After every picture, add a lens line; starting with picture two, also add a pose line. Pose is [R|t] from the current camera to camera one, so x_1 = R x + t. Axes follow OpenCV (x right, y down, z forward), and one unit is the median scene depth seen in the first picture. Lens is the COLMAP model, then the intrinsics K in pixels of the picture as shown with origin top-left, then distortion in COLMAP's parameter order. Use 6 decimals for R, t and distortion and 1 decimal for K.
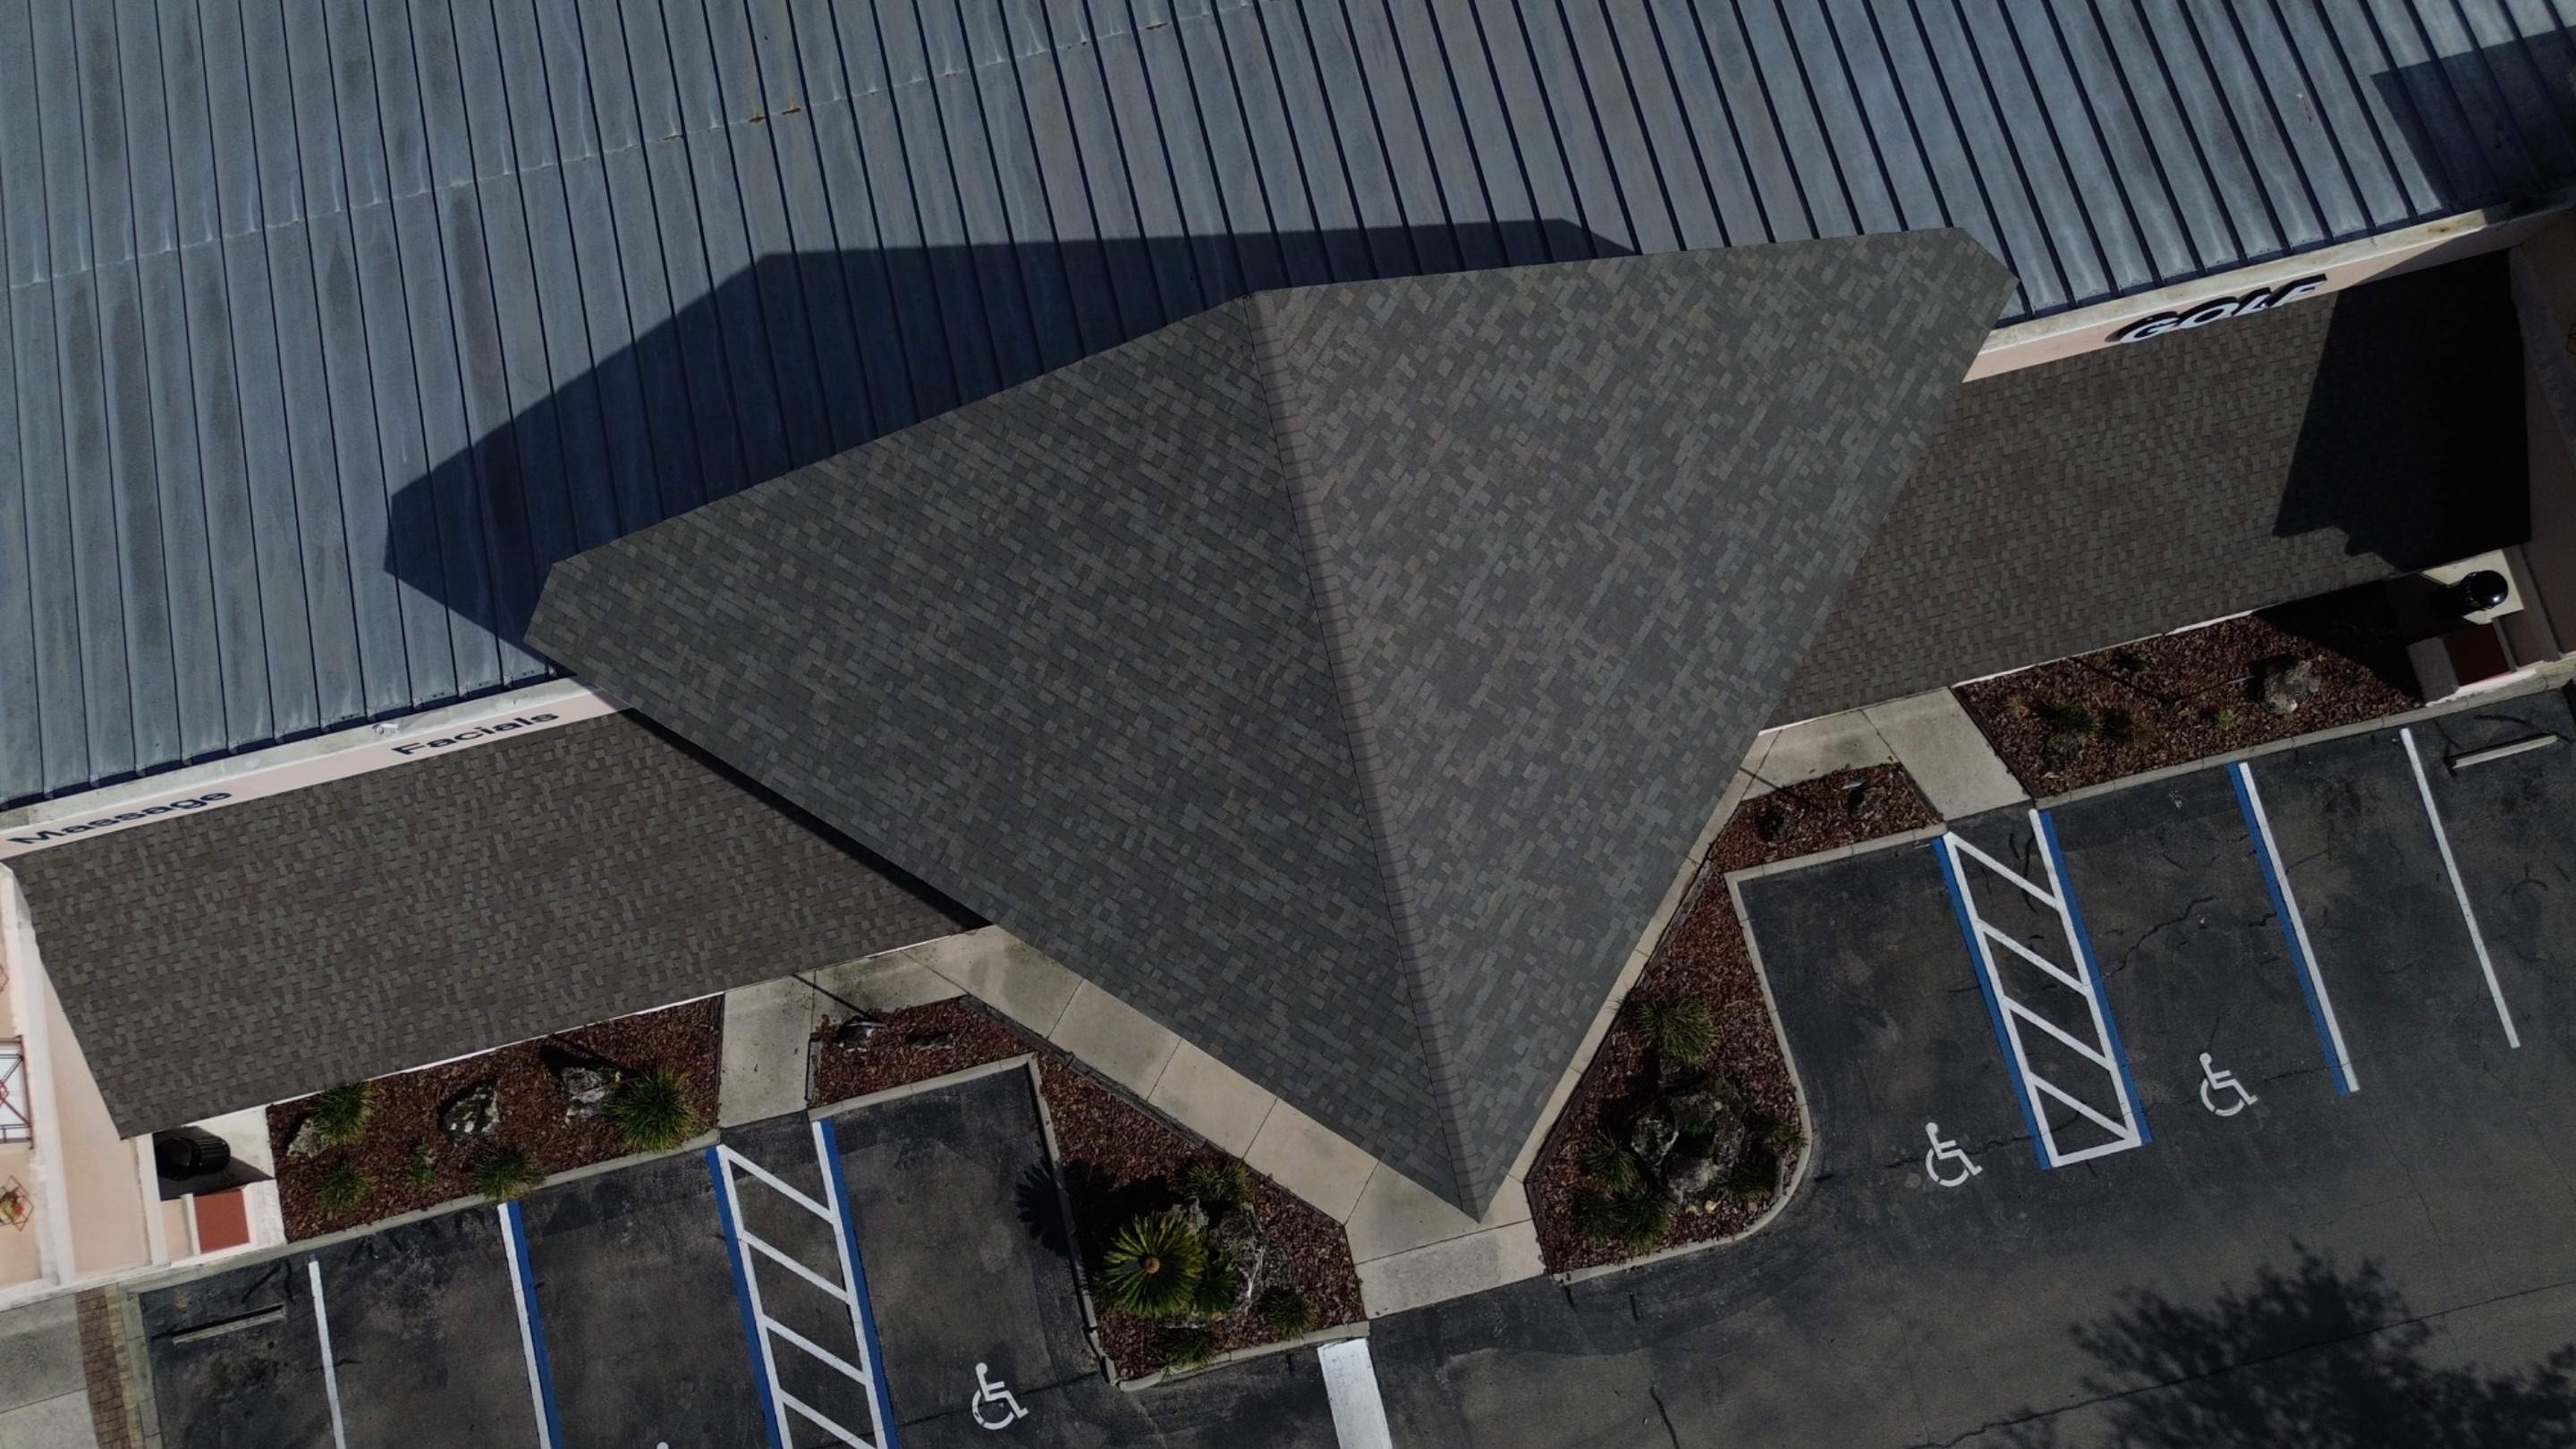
lens RADIAL K [[1828.6, 0, 1299.7], [0, 1828.6, 719.7], [0, 0, 1]] dist [0.053310, -0.046872]
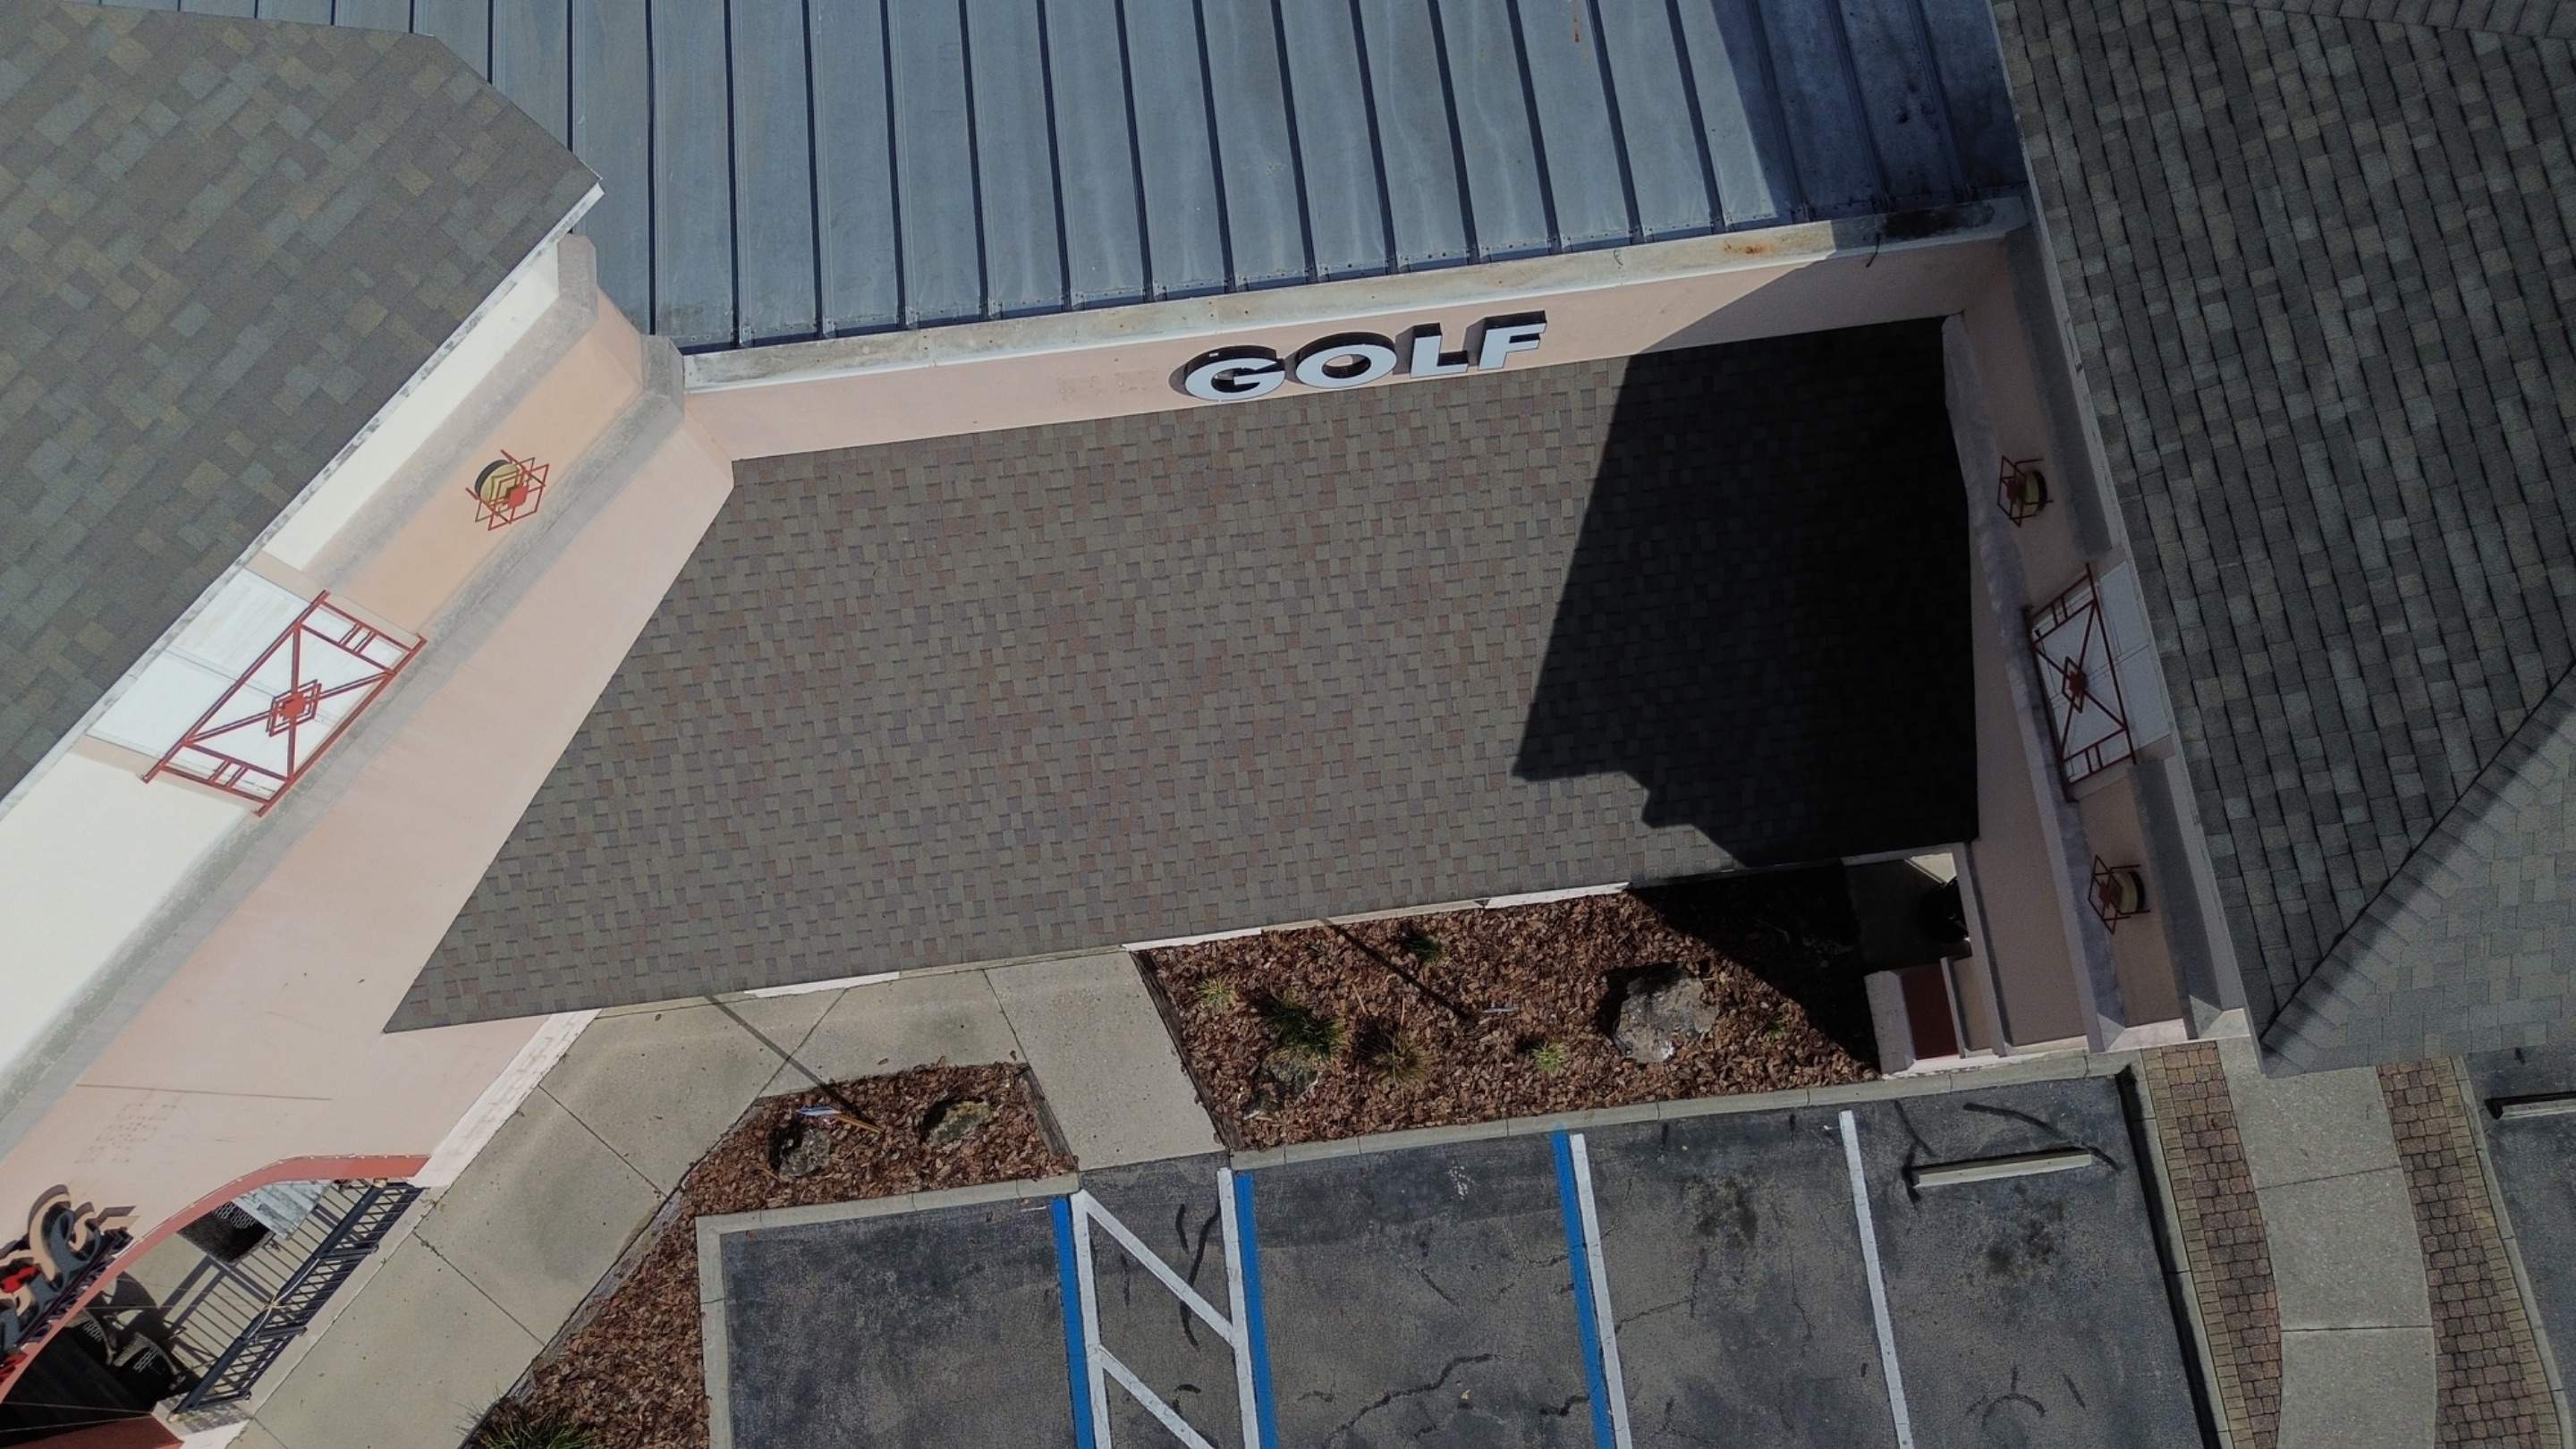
lens RADIAL K [[1837.2, 0, 1290.1], [0, 1837.2, 708.3], [0, 0, 1]] dist [0.060886, -0.044286]
pose [[0.992537, 0.119875, -0.022385, 0.467843], [-0.120961, 0.991082, -0.055908, -0.079991], [0.015483, 0.058199, 0.998185, 0.430431]]
